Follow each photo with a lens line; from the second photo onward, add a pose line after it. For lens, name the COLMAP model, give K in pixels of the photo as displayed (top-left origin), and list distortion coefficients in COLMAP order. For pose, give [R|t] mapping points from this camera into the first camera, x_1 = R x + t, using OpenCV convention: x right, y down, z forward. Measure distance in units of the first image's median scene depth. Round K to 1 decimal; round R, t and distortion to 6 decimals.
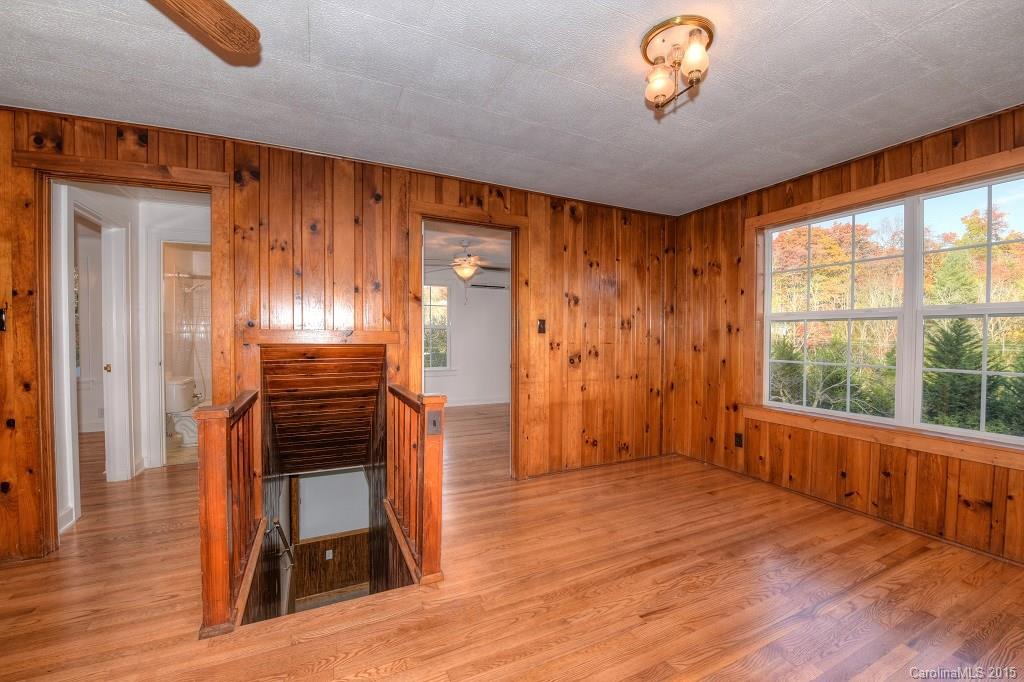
lens RADIAL K [[404.4, 0, 511.4], [0, 404.4, 343.9], [0, 0, 1]] dist [-0.011094, -0.004444]
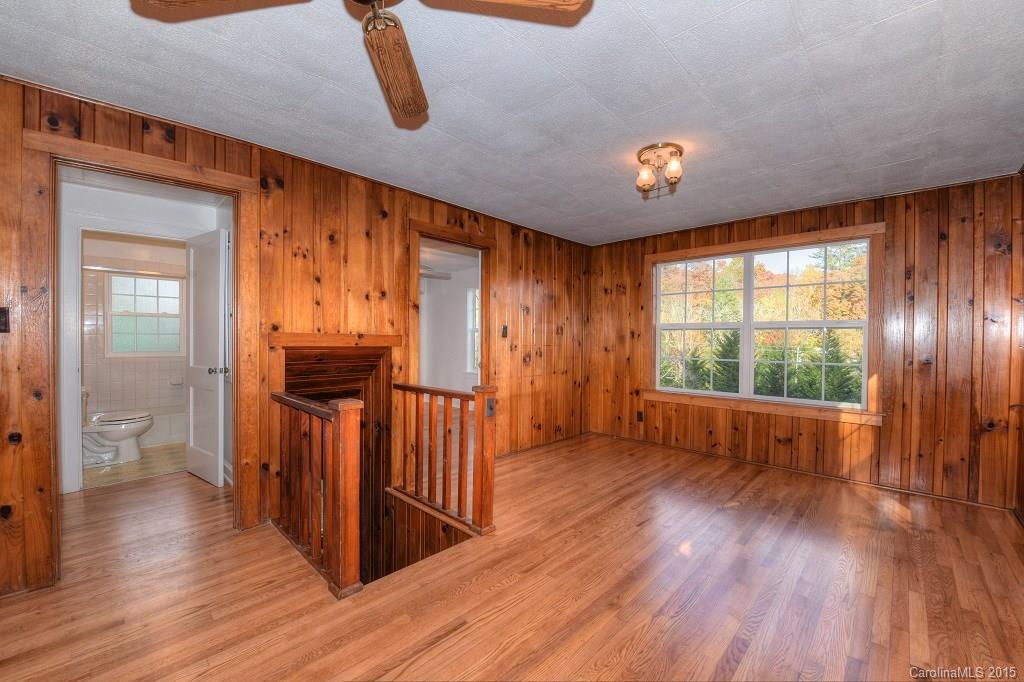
lens RADIAL K [[404.4, 0, 511.4], [0, 404.4, 343.9], [0, 0, 1]] dist [-0.011094, -0.004444]
pose [[0.936649, -0.000553, 0.350270, -0.383252], [0.002642, 0.999981, -0.005488, -0.000045], [-0.350260, 0.006065, 0.936633, -0.152288]]
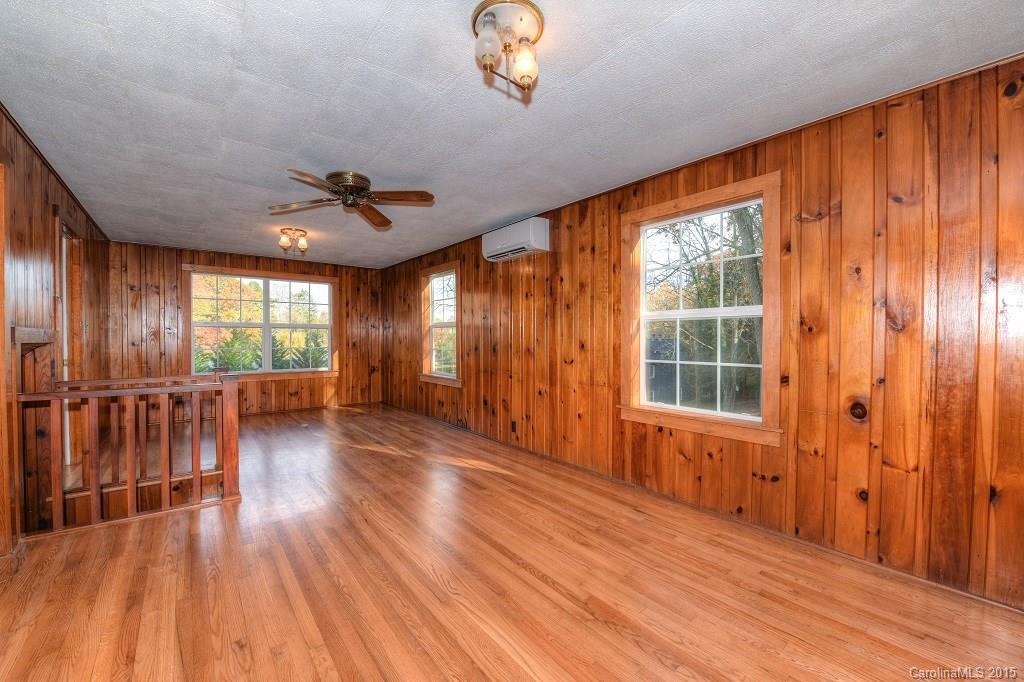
lens RADIAL K [[404.4, 0, 511.4], [0, 404.4, 343.9], [0, 0, 1]] dist [-0.011094, -0.004444]
pose [[-0.232290, -0.017610, 0.972487, -1.527839], [0.014799, 0.999656, 0.021637, 0.001740], [-0.972534, 0.019418, -0.231949, 0.096960]]
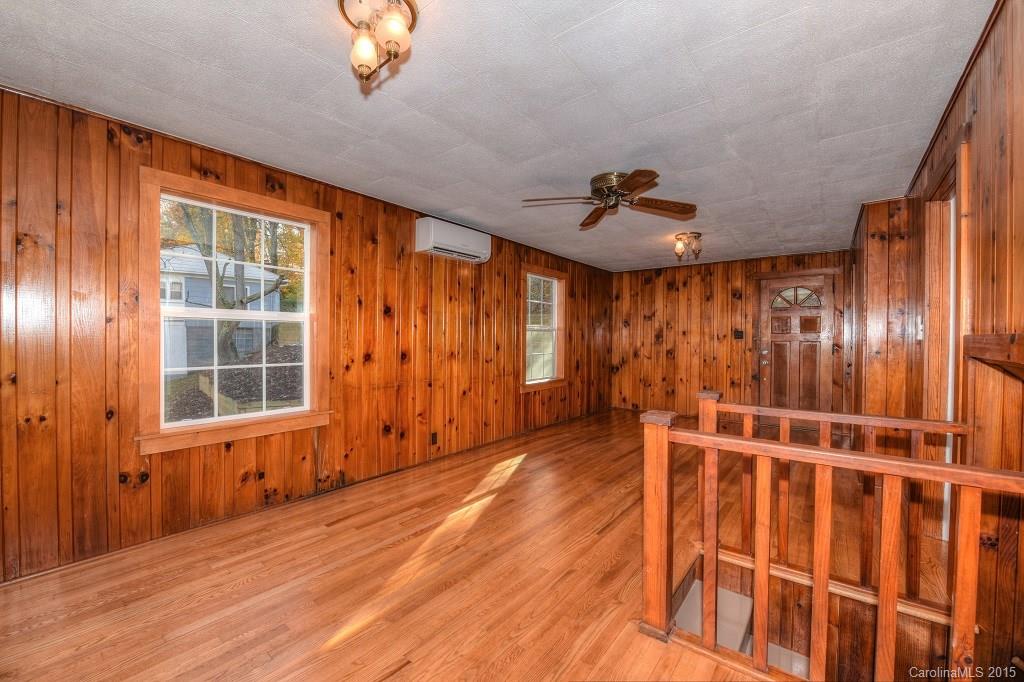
lens RADIAL K [[404.4, 0, 511.4], [0, 404.4, 343.9], [0, 0, 1]] dist [-0.011094, -0.004444]
pose [[-0.896283, -0.004305, -0.443461, 0.297977], [-0.018025, 0.999480, 0.026726, -0.021653], [0.443115, 0.031948, -0.895895, 1.082006]]
